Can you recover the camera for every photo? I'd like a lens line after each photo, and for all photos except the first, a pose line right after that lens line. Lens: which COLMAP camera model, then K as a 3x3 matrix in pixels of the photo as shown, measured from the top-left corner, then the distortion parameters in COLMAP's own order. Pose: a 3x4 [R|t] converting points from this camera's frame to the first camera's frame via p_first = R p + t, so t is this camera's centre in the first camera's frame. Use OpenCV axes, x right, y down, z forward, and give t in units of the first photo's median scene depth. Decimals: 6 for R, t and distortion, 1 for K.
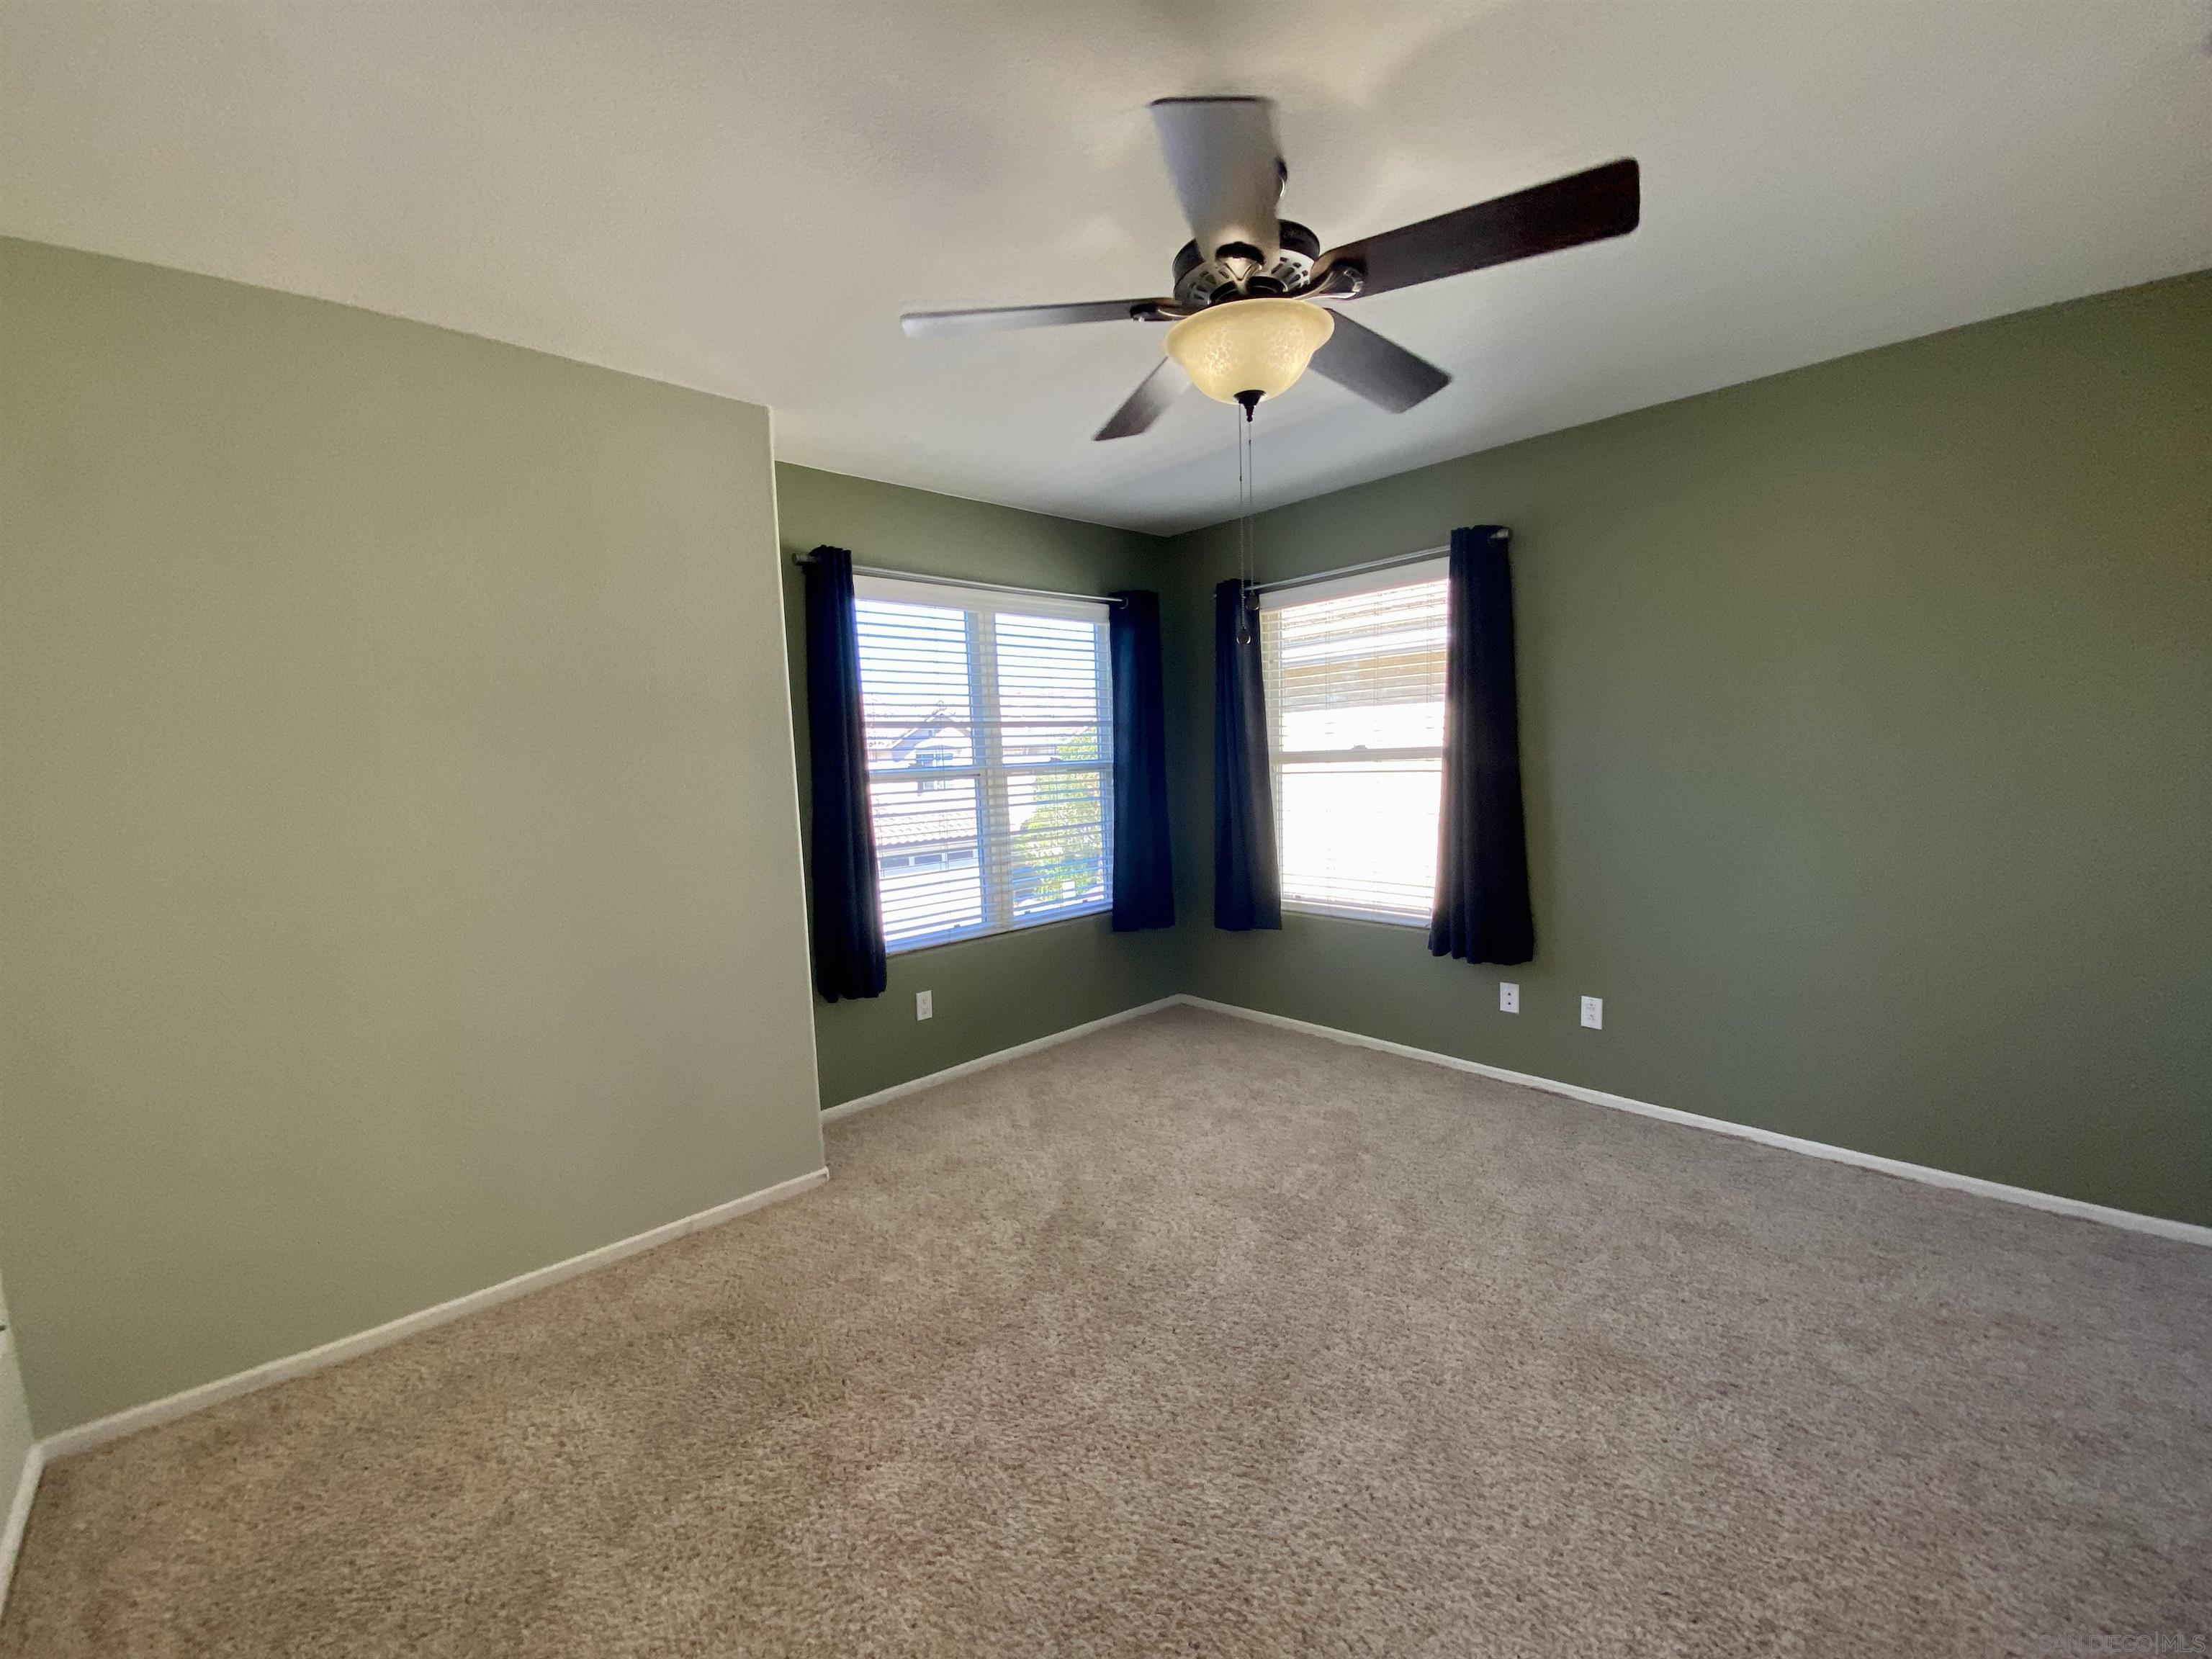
lens RADIAL K [[899.2, 0, 1104.6], [0, 899.2, 836.1], [0, 0, 1]] dist [0.025017, -0.025421]
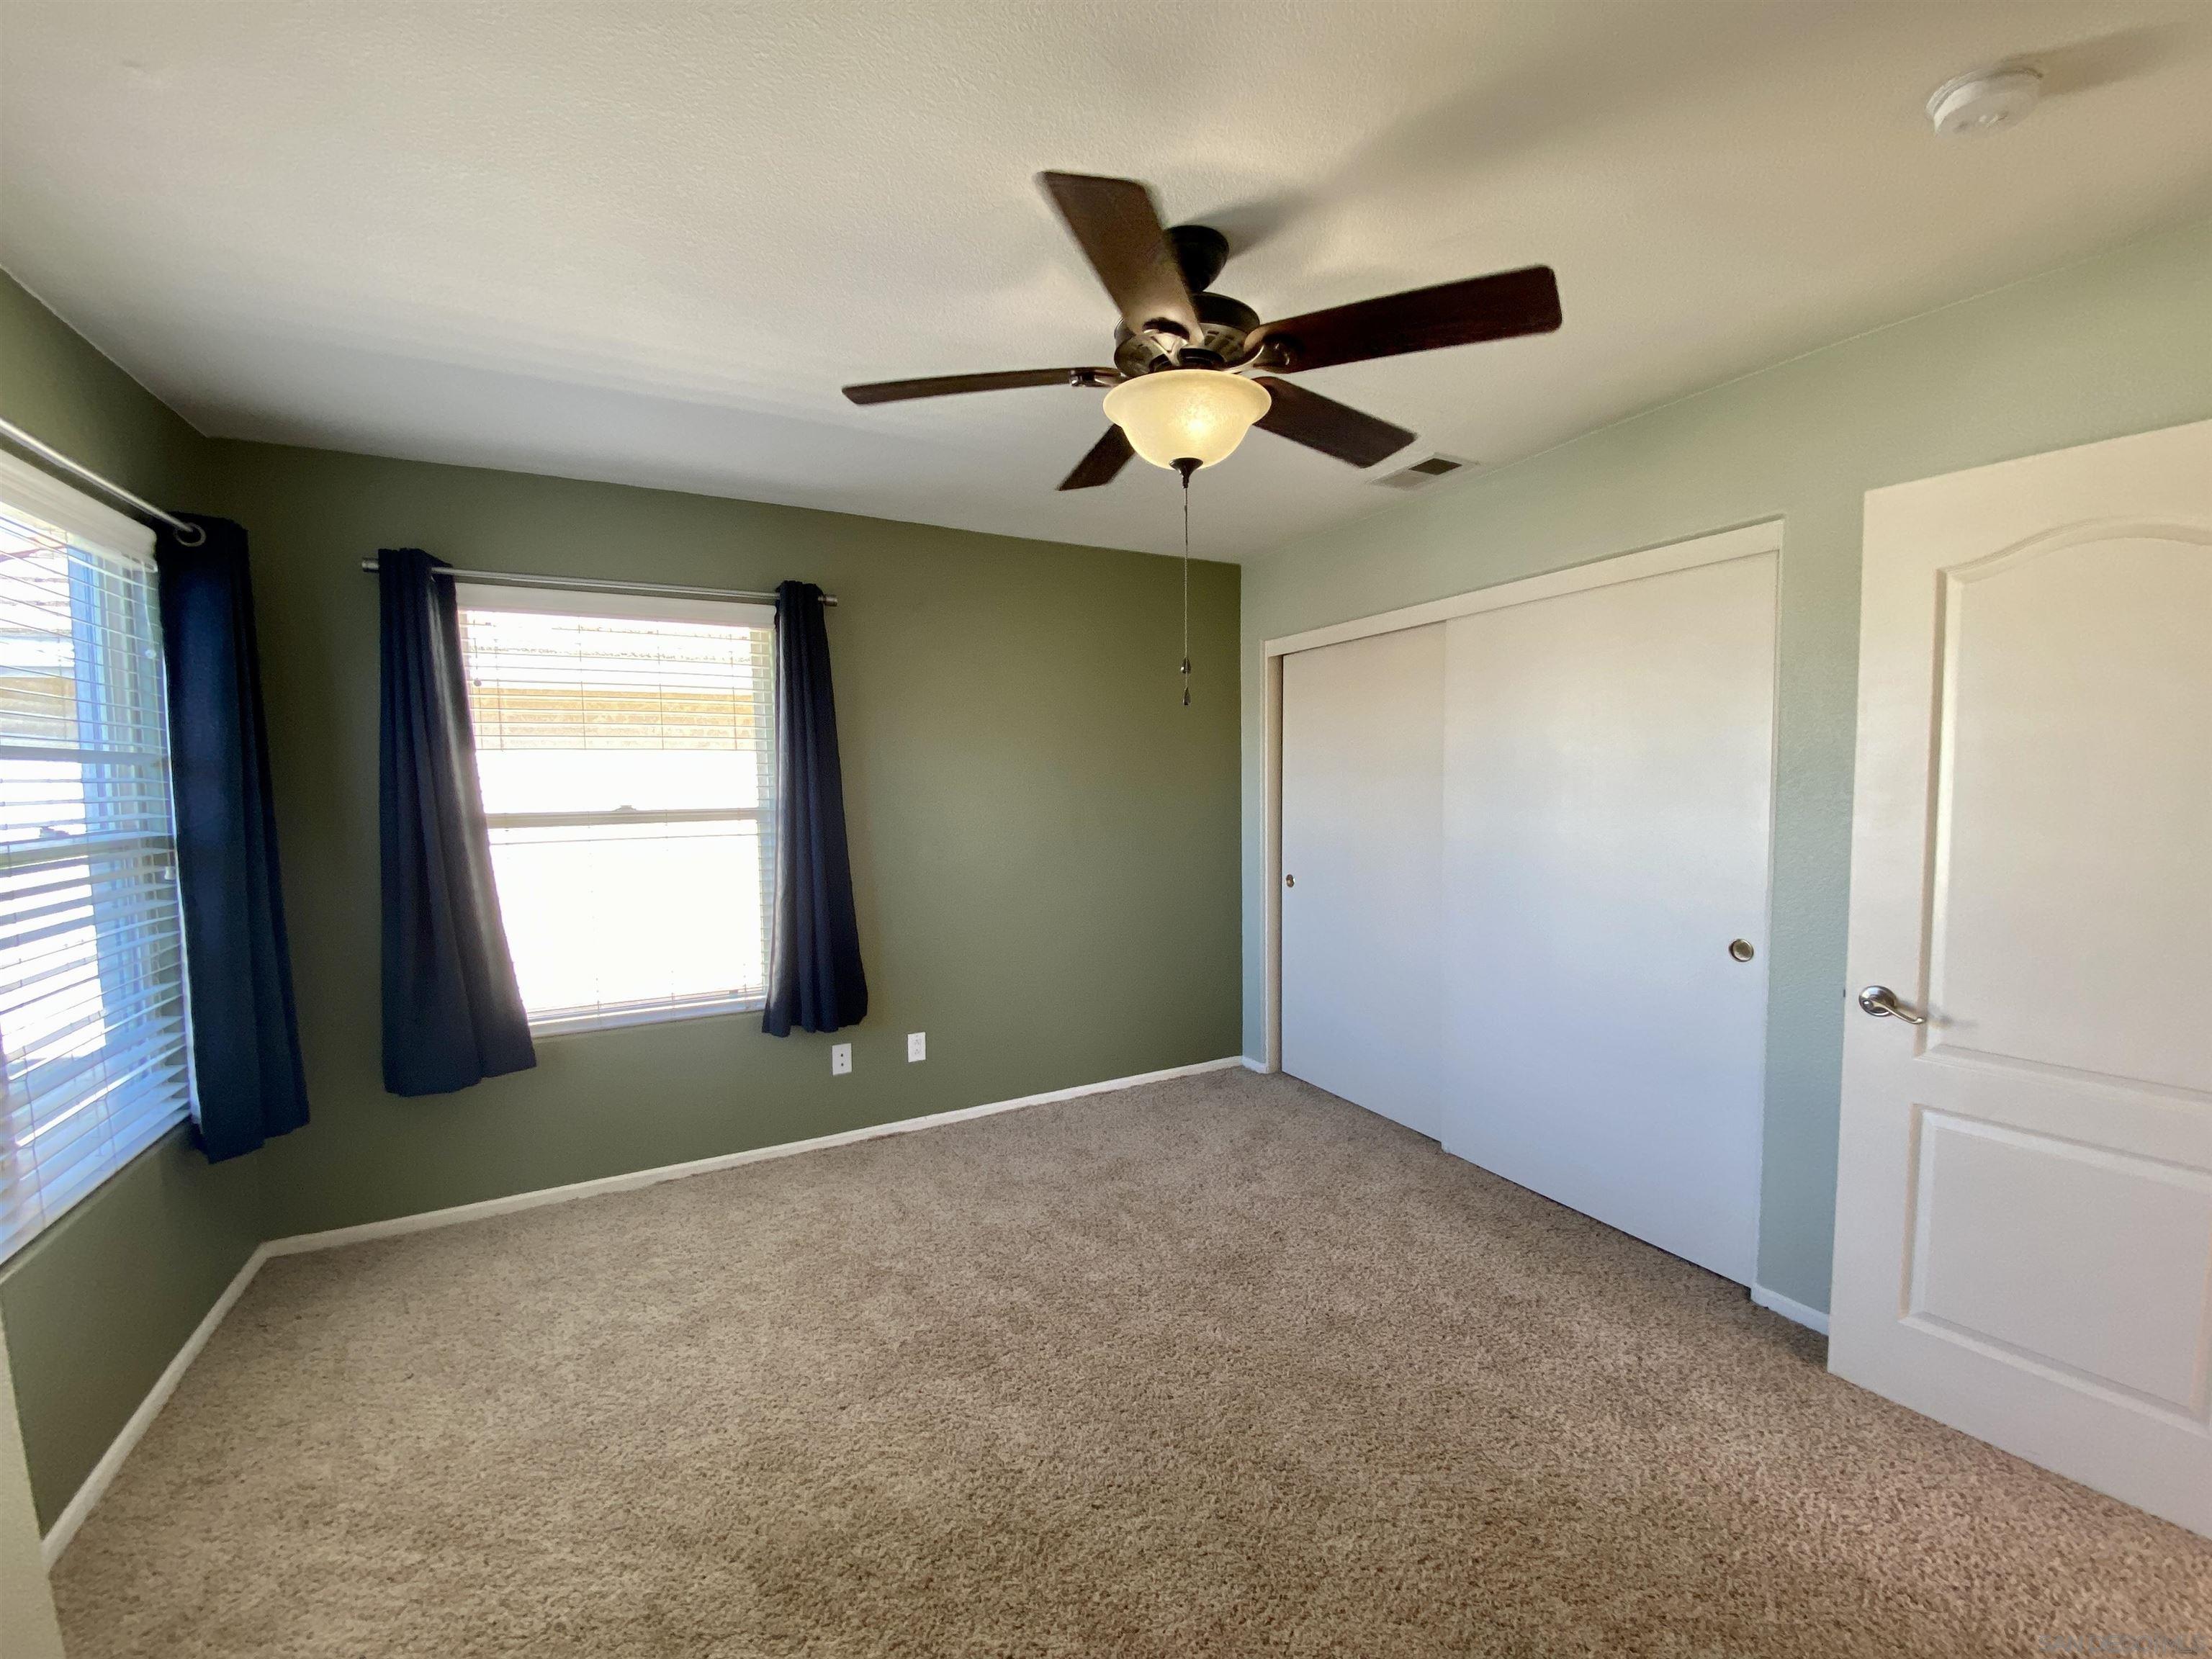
lens RADIAL K [[899.2, 0, 1104.6], [0, 899.2, 836.1], [0, 0, 1]] dist [0.025017, -0.025421]
pose [[0.252584, -0.029411, 0.967128, -0.446076], [0.092338, 0.995709, 0.006164, -0.046542], [-0.963159, 0.087745, 0.254216, 0.457222]]
